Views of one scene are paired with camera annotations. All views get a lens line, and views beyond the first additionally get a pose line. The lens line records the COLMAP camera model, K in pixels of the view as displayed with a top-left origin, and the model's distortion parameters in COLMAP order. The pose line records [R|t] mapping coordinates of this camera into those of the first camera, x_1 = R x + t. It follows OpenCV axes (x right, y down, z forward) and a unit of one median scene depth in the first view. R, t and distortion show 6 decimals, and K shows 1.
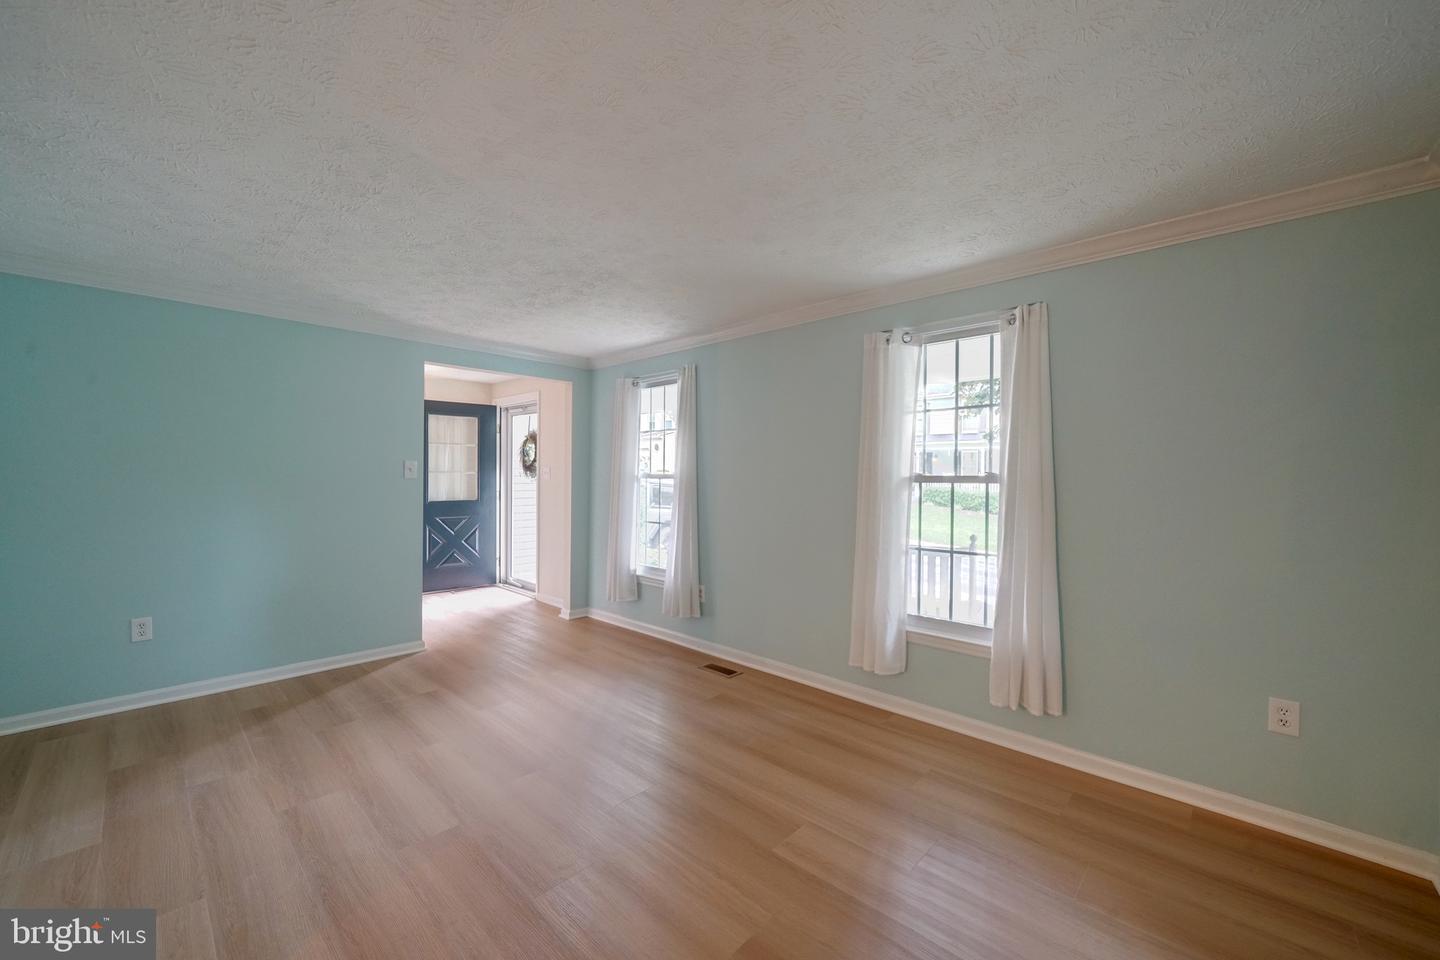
lens RADIAL K [[561.3, 0, 703.4], [0, 561.3, 476.7], [0, 0, 1]] dist [0.001312, 0.000064]
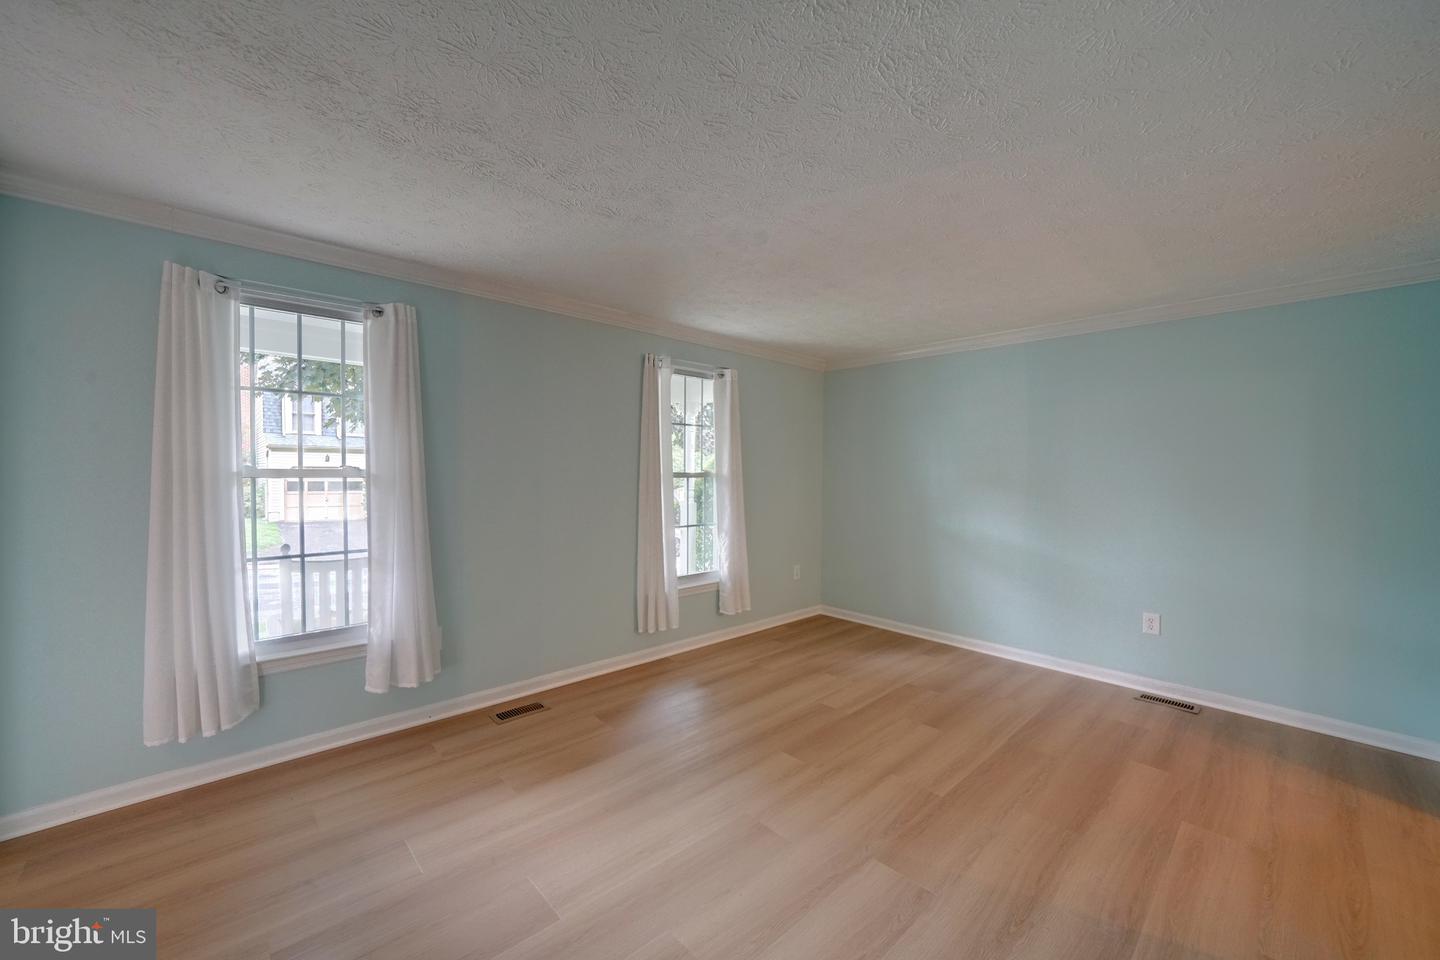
lens RADIAL K [[545.6, 0, 708.6], [0, 545.6, 487.9], [0, 0, 1]] dist [-0.012711, 0.000217]
pose [[0.055760, -0.035876, 0.997799, -0.593654], [-0.012140, 0.999256, 0.036606, -0.012136], [-0.998370, -0.014154, 0.055283, 0.552150]]
